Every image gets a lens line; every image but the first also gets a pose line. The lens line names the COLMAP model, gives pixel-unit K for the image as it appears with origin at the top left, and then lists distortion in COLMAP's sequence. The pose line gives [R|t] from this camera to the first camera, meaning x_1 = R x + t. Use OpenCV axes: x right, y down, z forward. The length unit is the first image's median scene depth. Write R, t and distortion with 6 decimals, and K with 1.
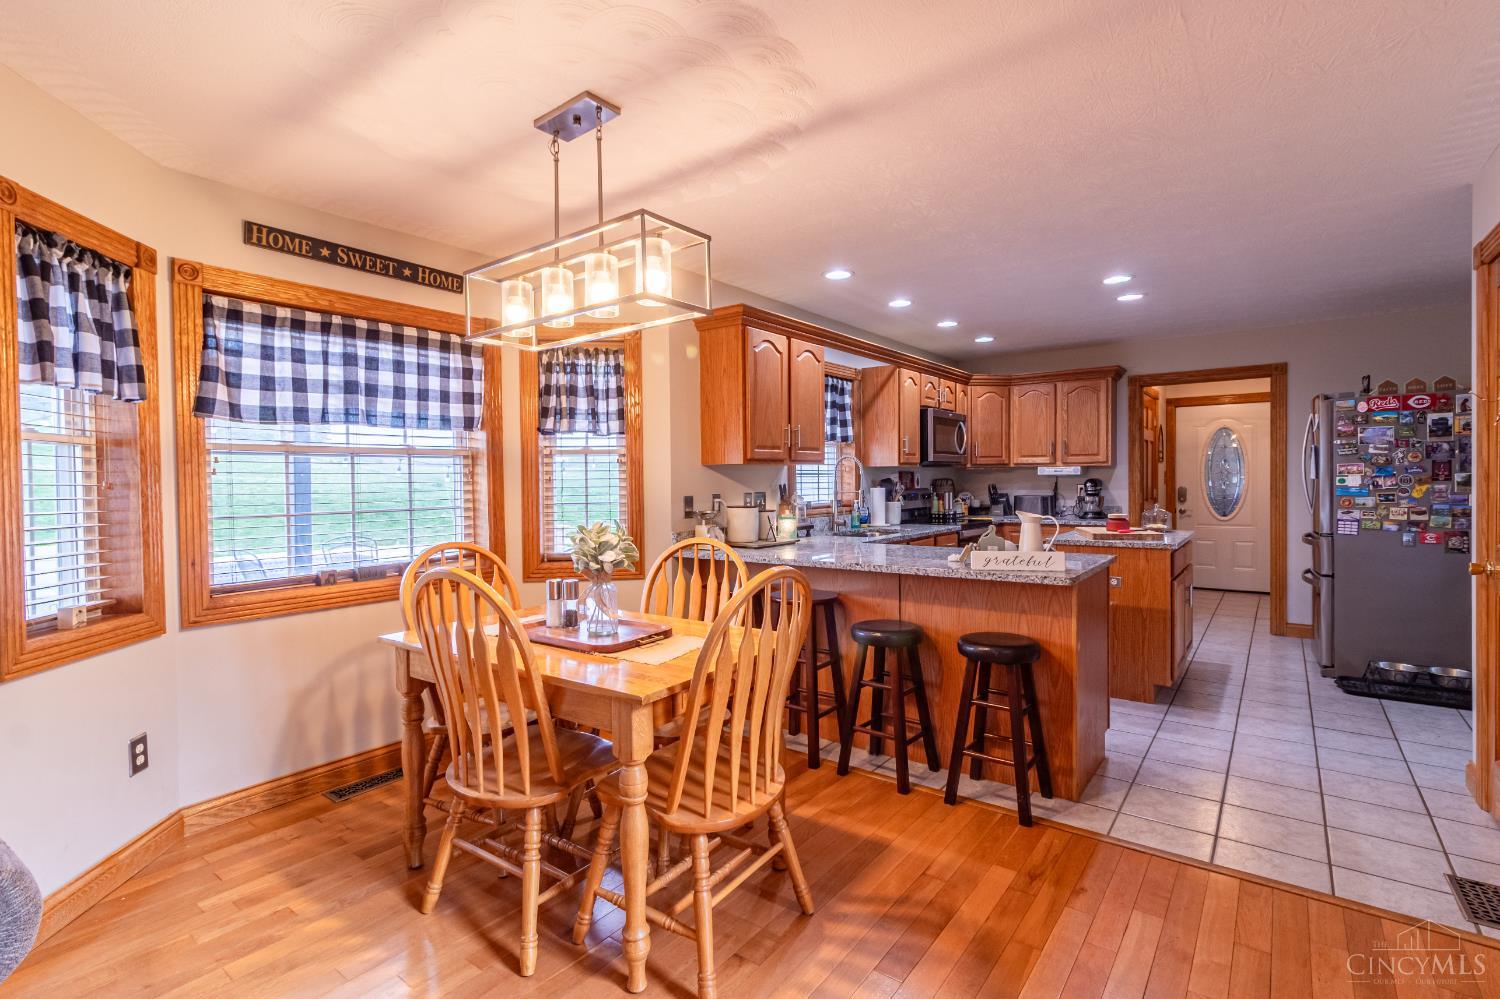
lens RADIAL K [[694.0, 0, 756.2], [0, 694.0, 494.4], [0, 0, 1]] dist [0.004627, 0.000196]
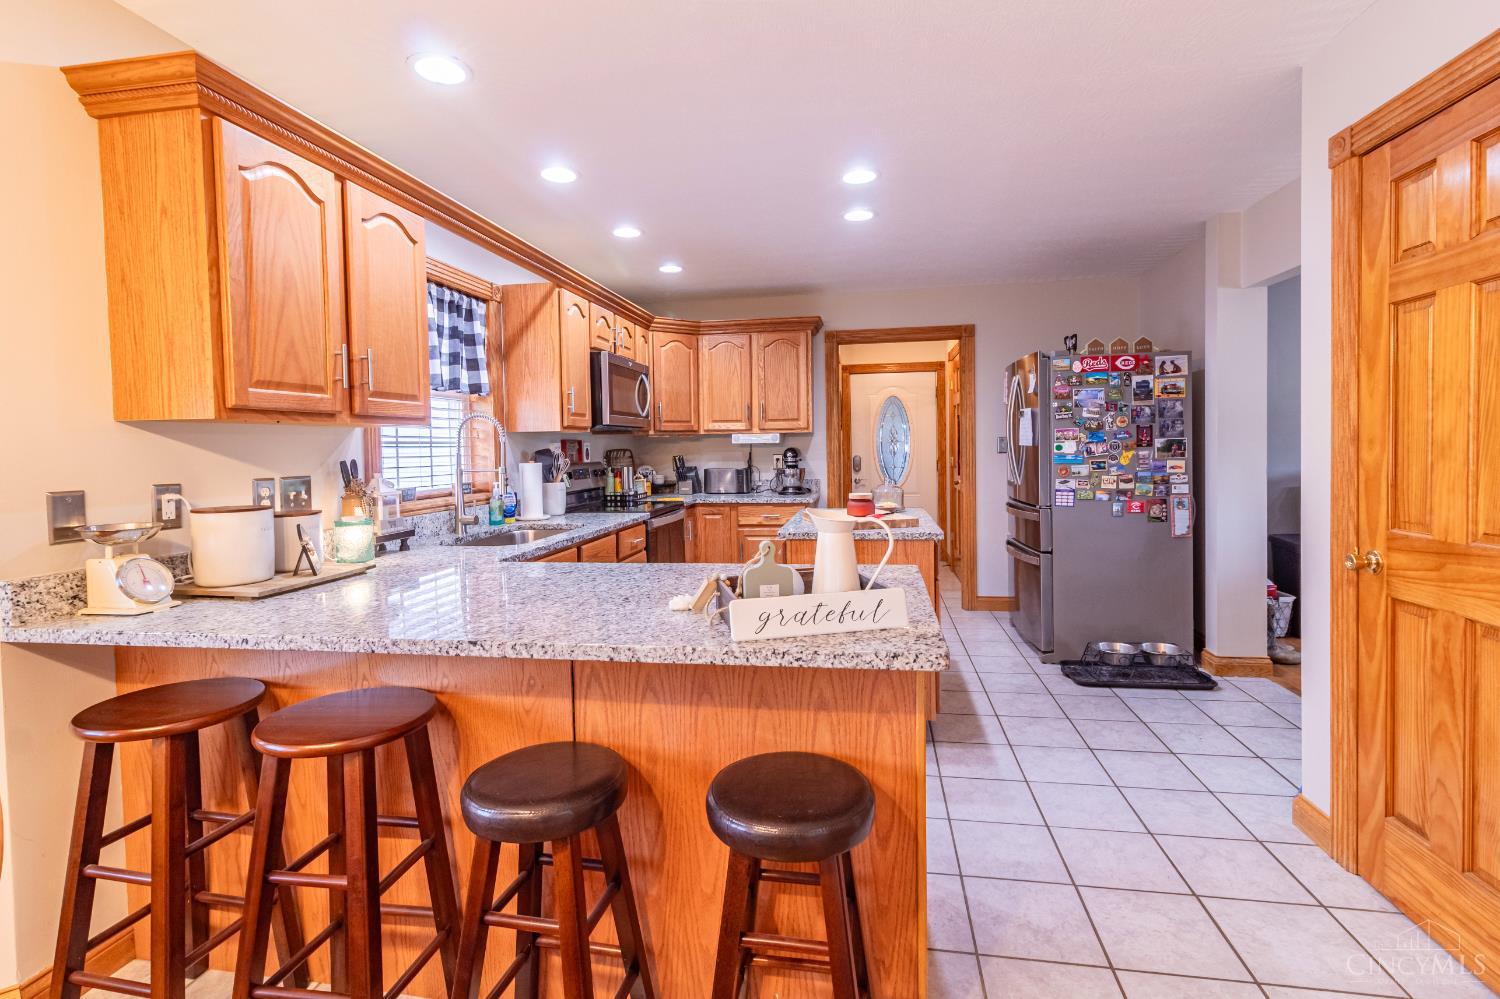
lens RADIAL K [[694.0, 0, 771.1], [0, 694.0, 465.5], [0, 0, 1]] dist [0.004627, 0.000196]
pose [[0.877912, -0.018935, 0.478447, 0.071632], [0.019343, 0.999805, 0.004075, -0.006562], [-0.478431, 0.005677, 0.878107, 0.365947]]
